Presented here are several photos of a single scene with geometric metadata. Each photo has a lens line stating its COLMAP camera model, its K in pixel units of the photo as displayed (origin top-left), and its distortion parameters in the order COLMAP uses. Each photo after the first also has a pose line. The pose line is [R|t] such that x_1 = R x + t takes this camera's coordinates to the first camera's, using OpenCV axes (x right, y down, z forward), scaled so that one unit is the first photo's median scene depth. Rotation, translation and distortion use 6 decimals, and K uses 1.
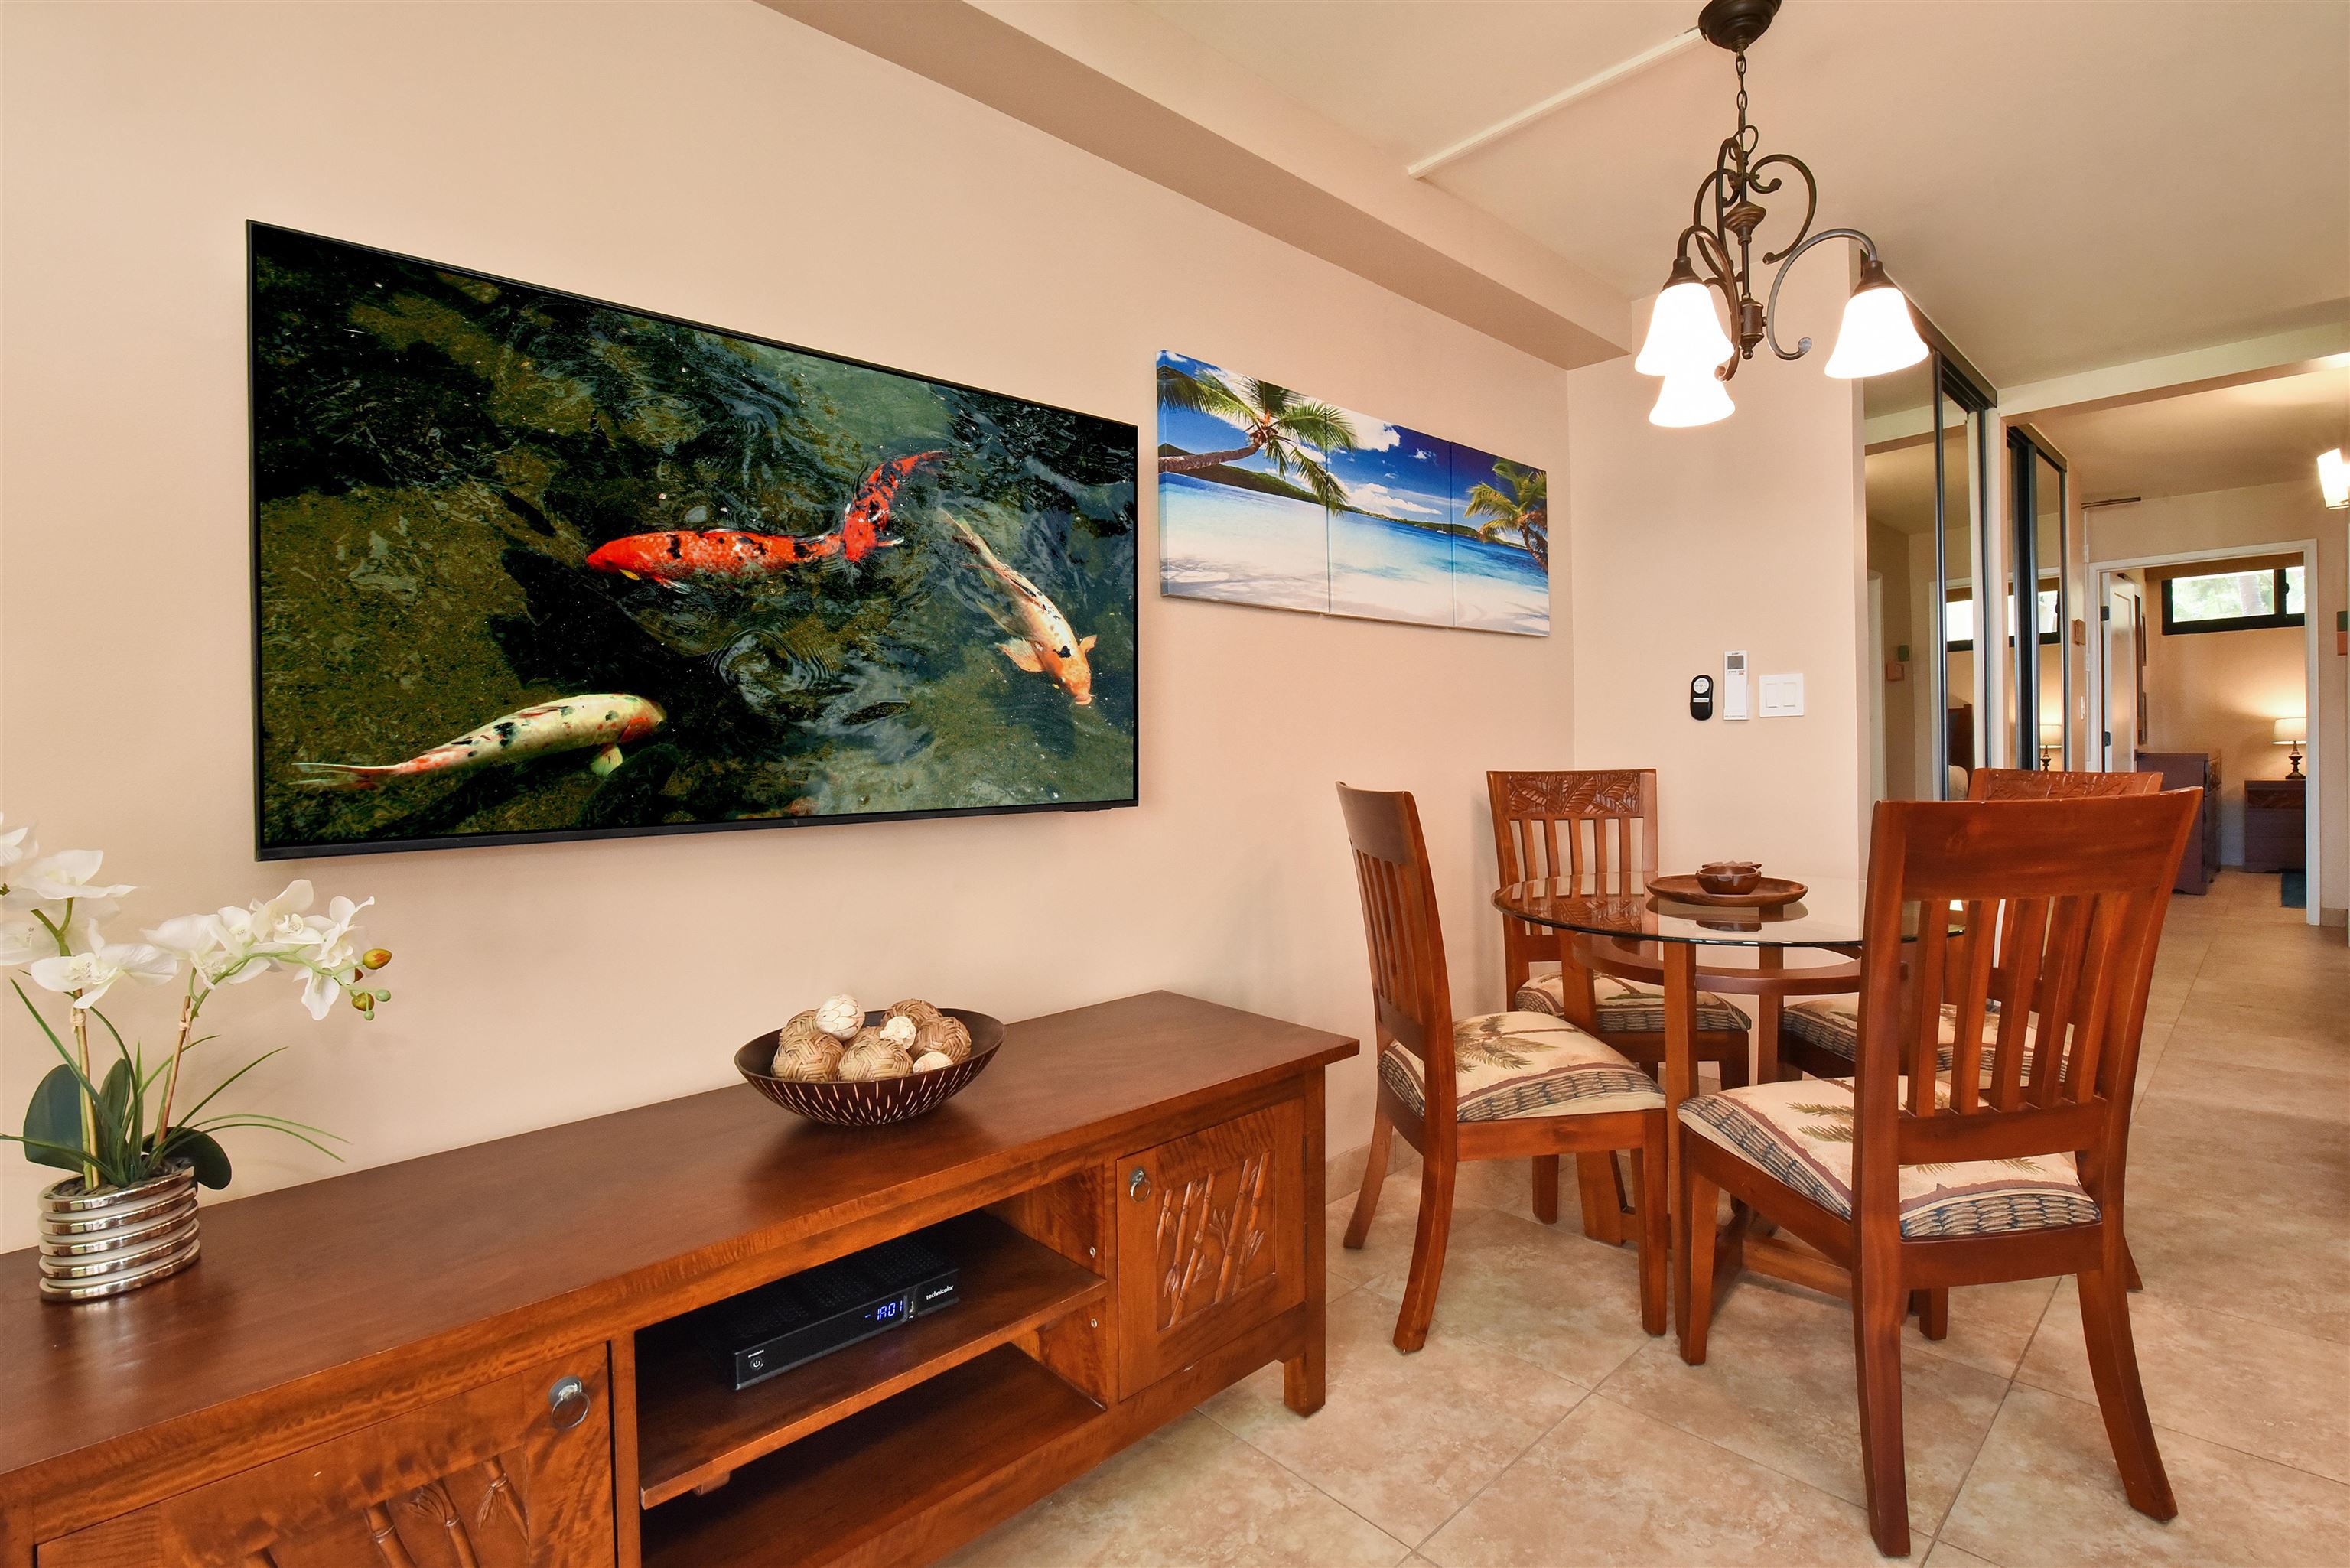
lens RADIAL K [[1058.8, 0, 1210.9], [0, 1058.8, 759.9], [0, 0, 1]] dist [-0.001774, -0.000288]
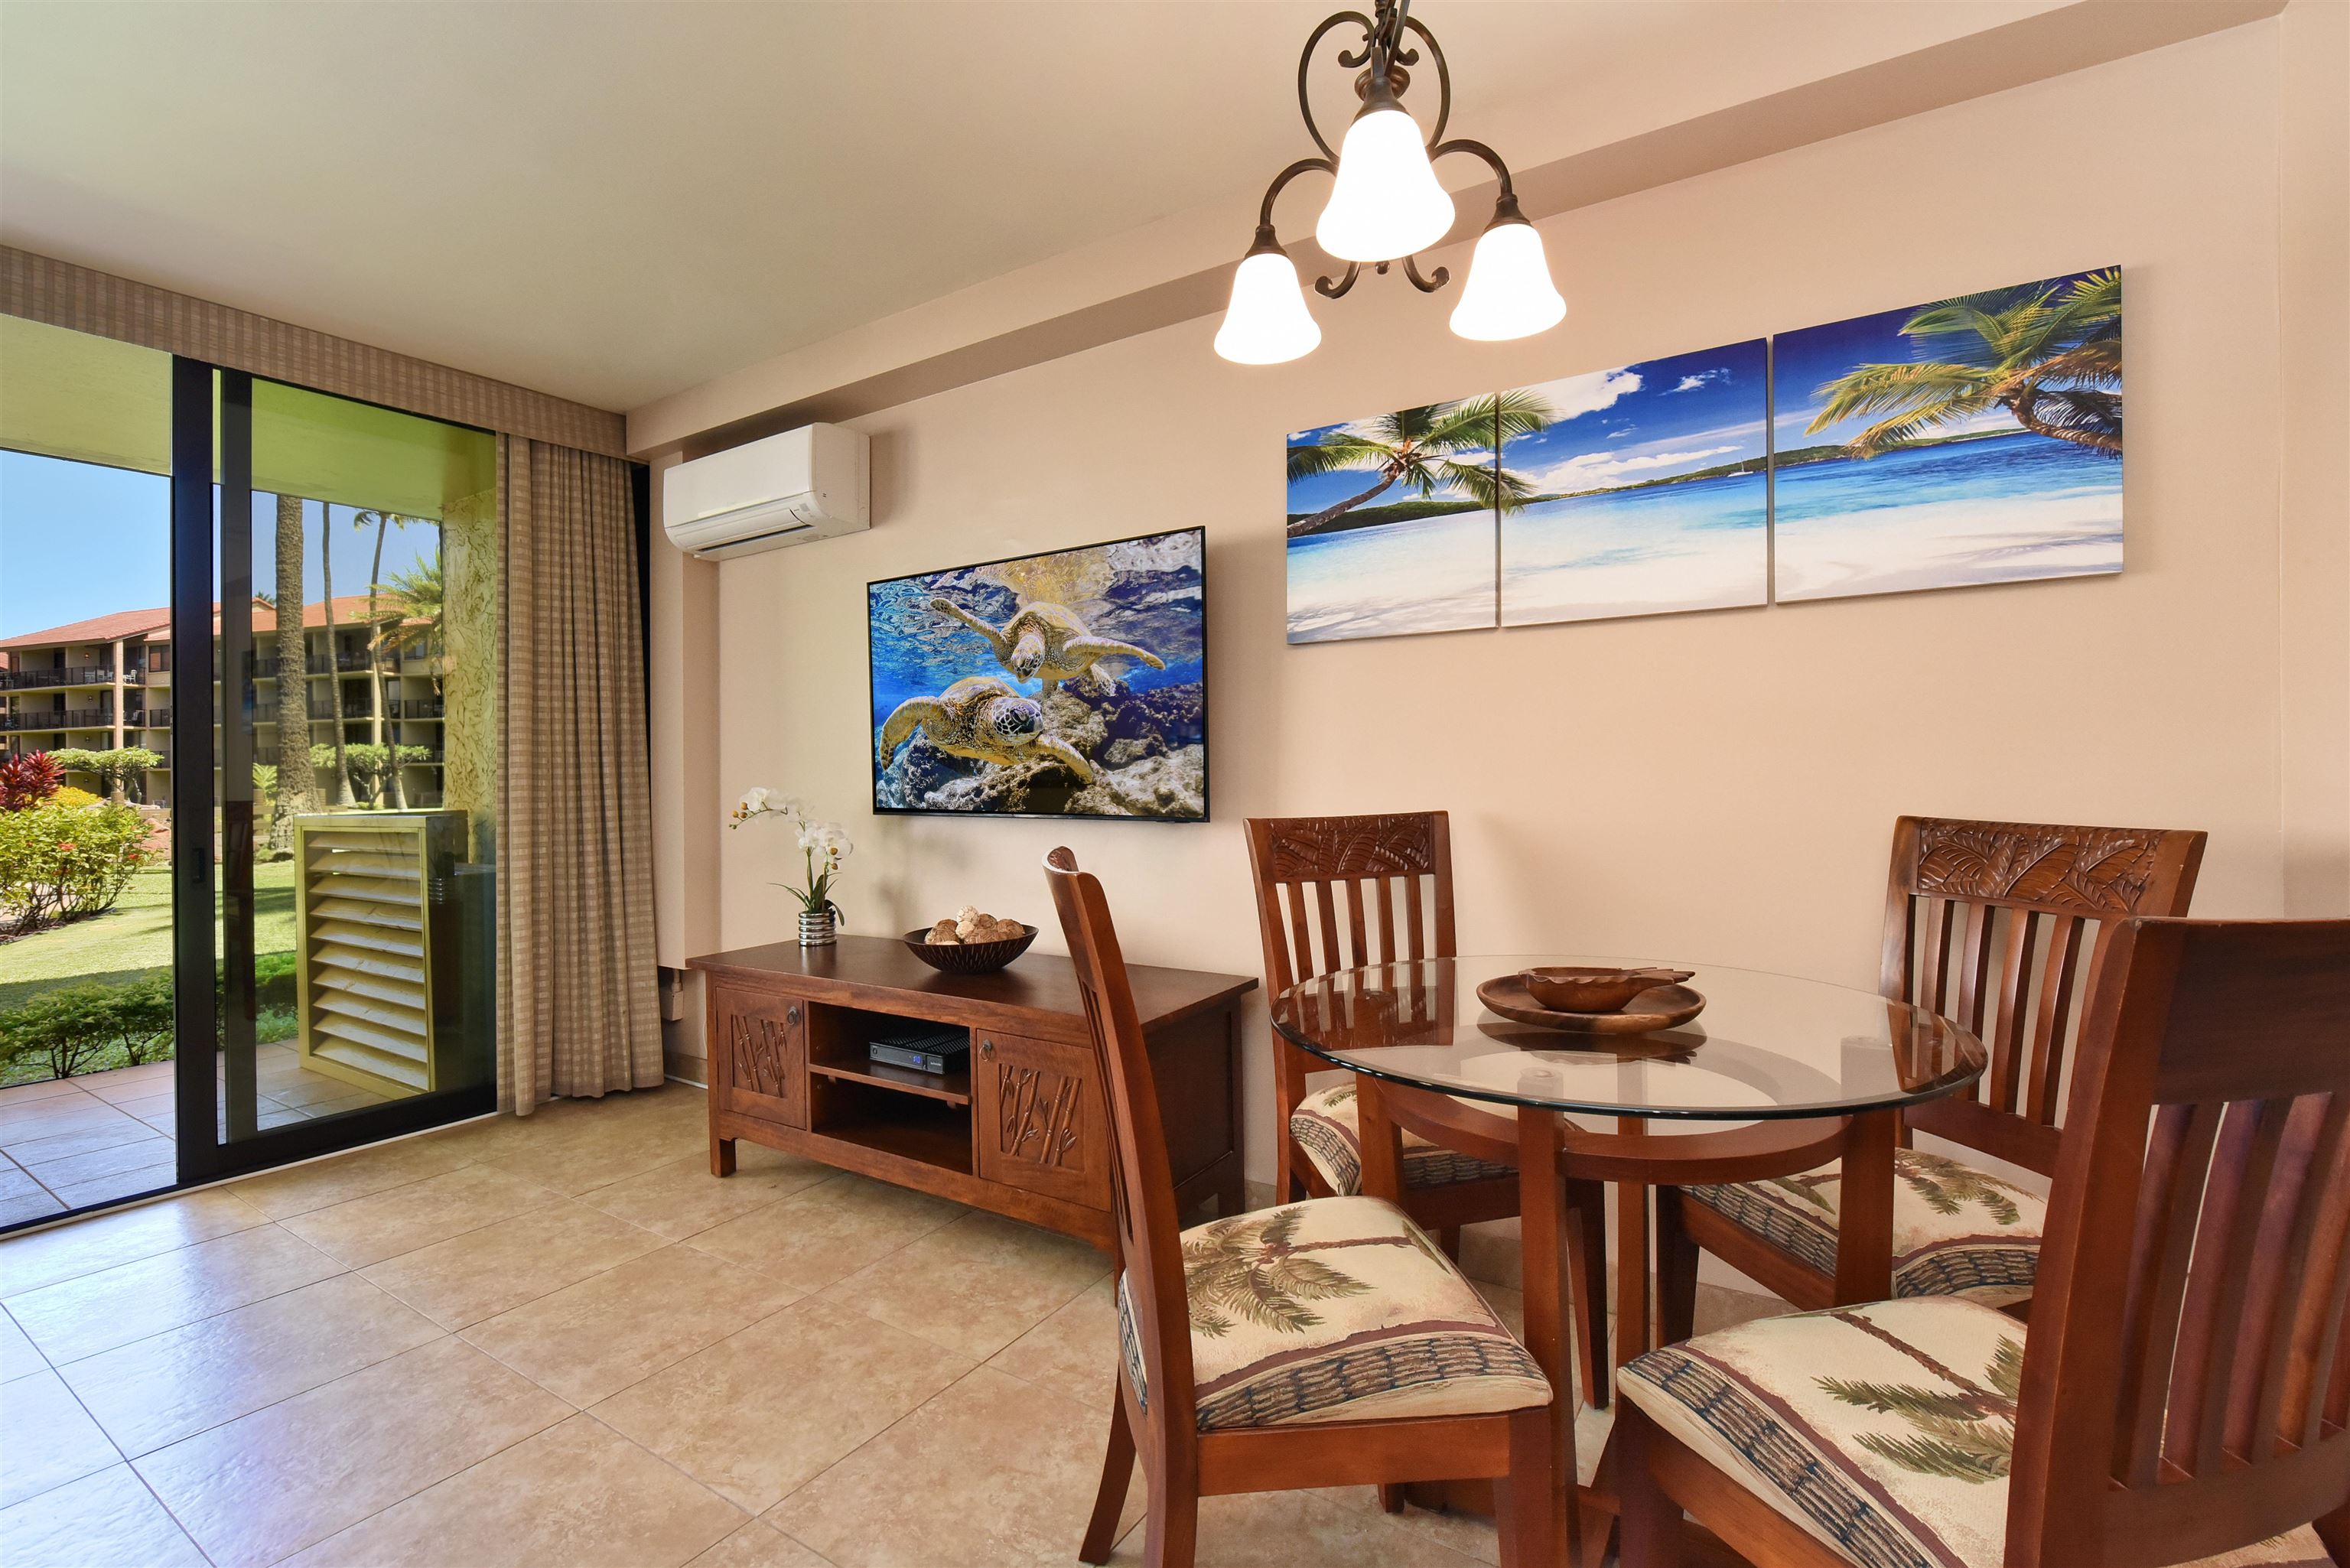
lens RADIAL K [[1048.4, 0, 1175.1], [0, 1048.4, 785.4], [0, 0, 1]] dist [-0.018318, -0.000305]
pose [[0.236490, 0.023418, -0.971352, 0.970346], [-0.005306, 0.999726, 0.022810, -0.023983], [0.971619, -0.000240, 0.236550, 0.556912]]
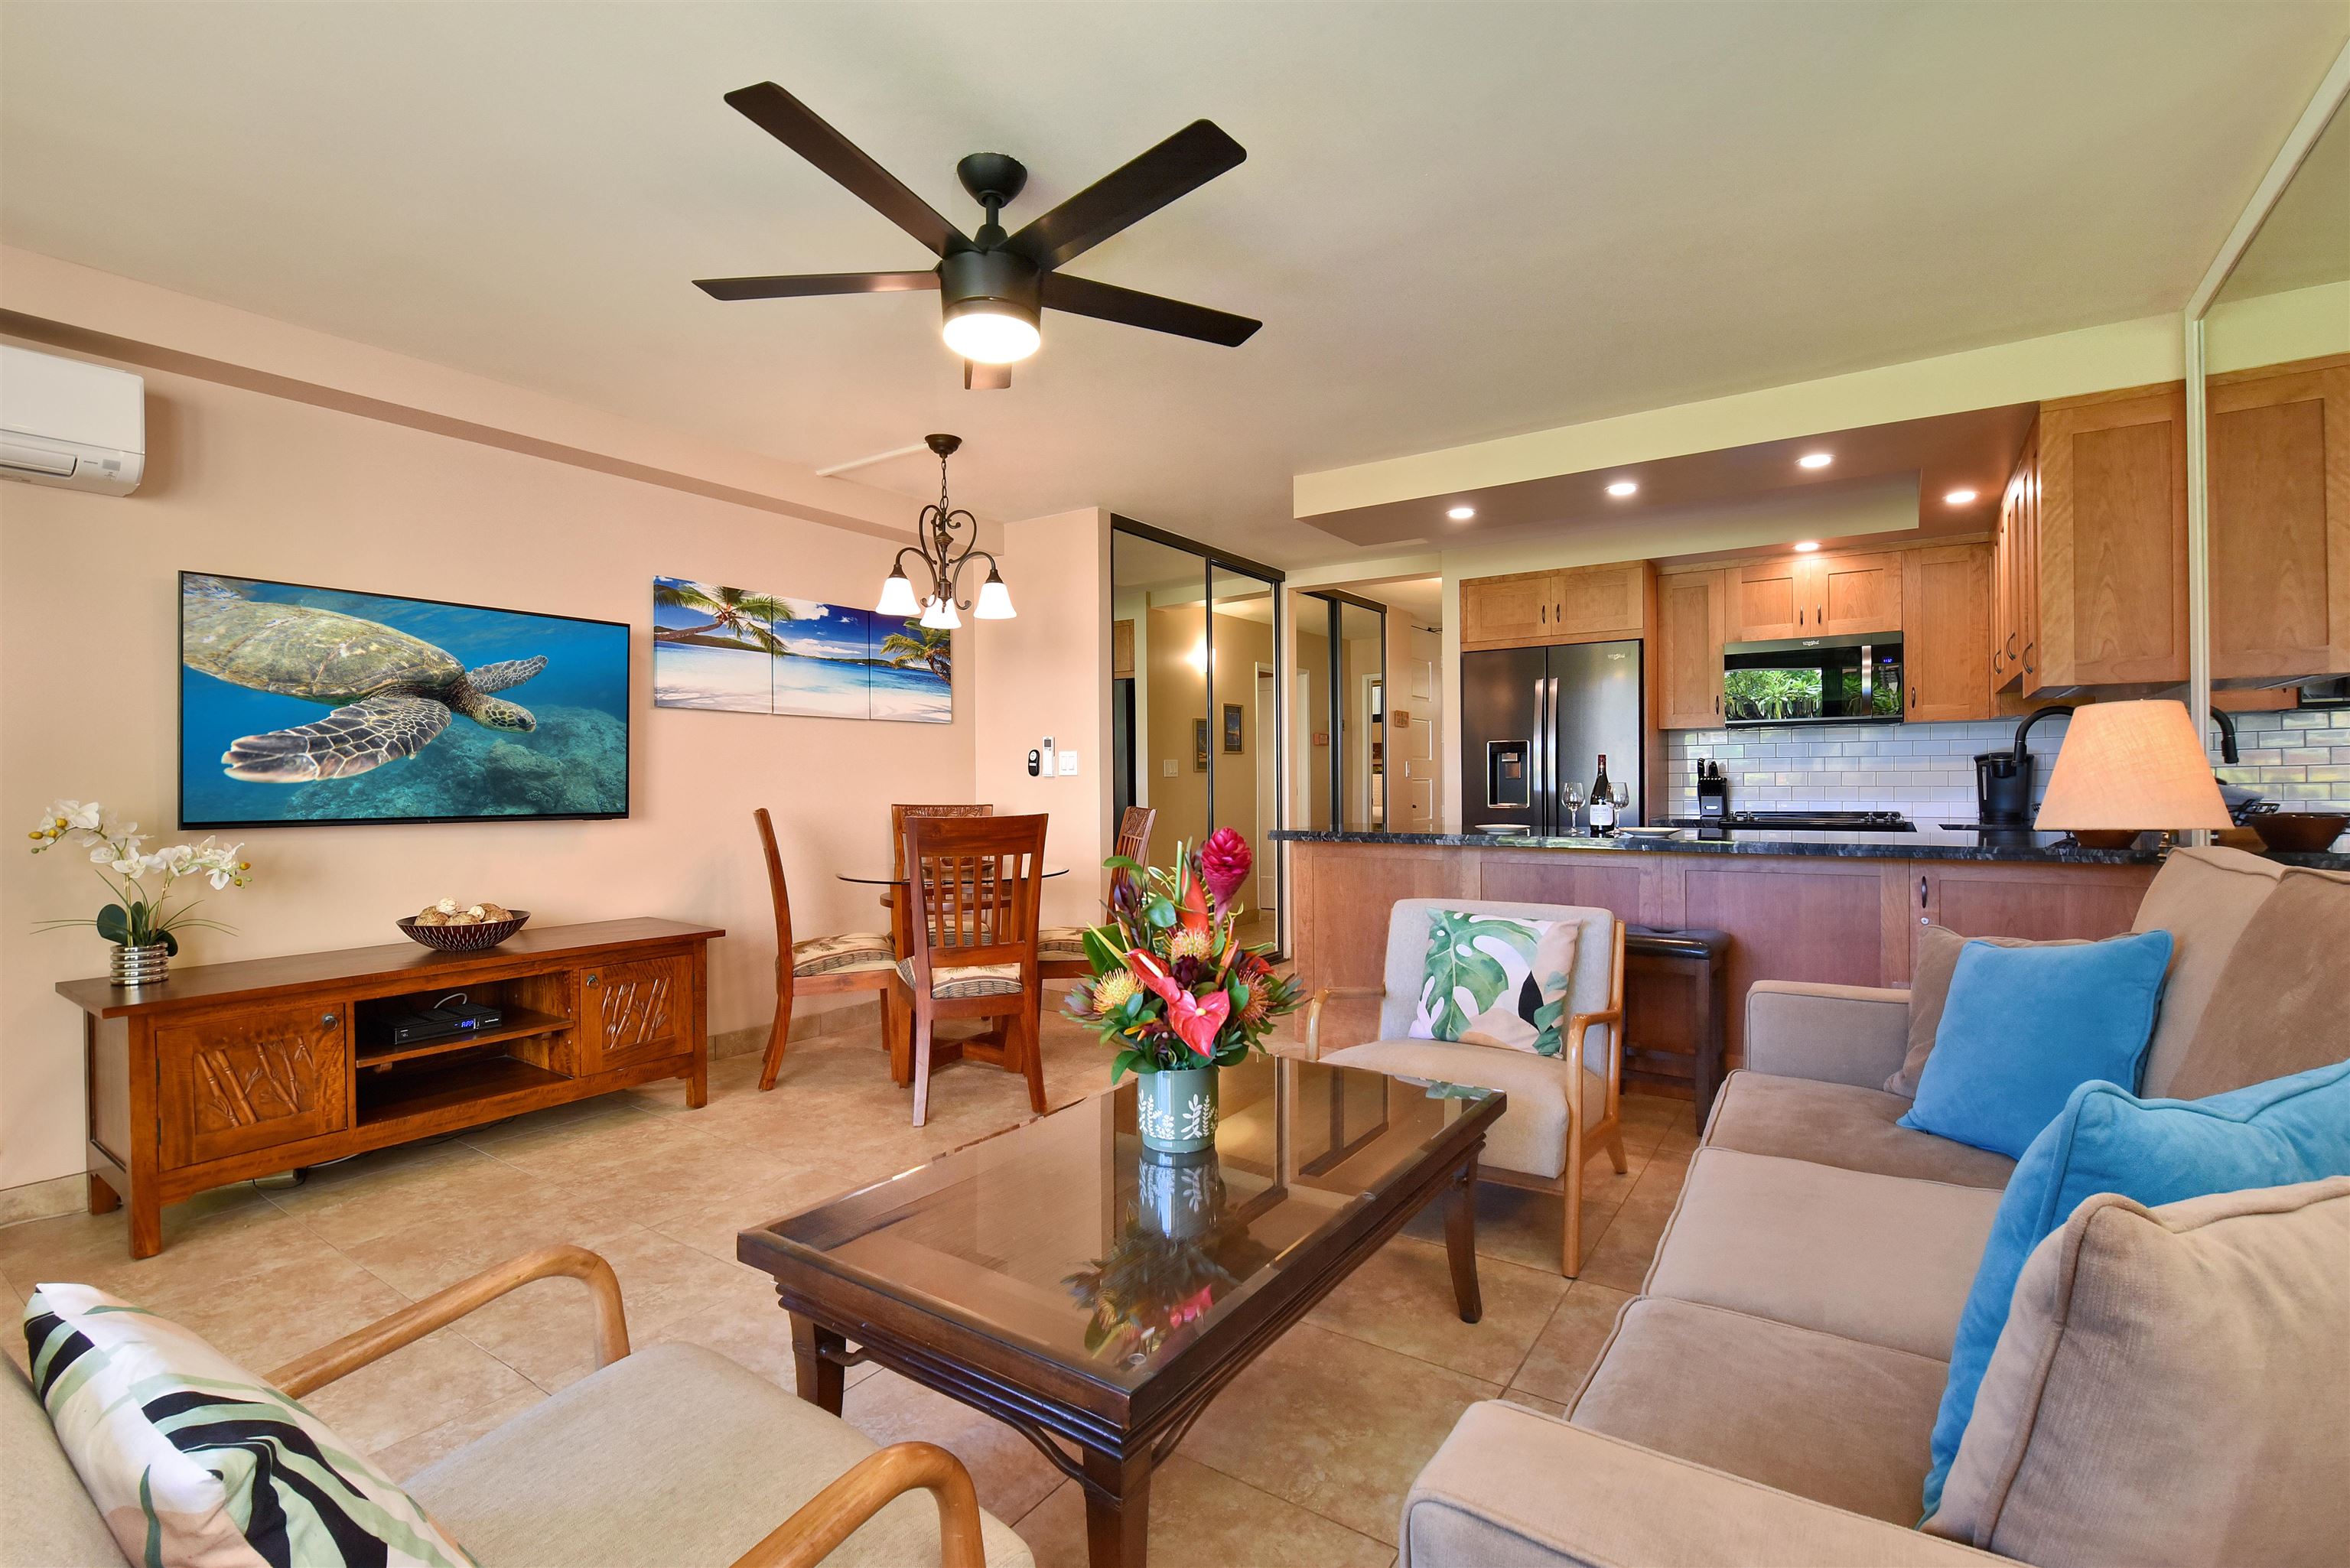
lens RADIAL K [[1069.7, 0, 1161.2], [0, 1069.7, 794.9], [0, 0, 1]] dist [-0.015249, -0.000174]
pose [[0.980108, 0.018691, 0.197582, 0.426035], [-0.018727, 0.999823, -0.001686, -0.011941], [-0.197578, -0.002048, 0.980285, -0.941887]]
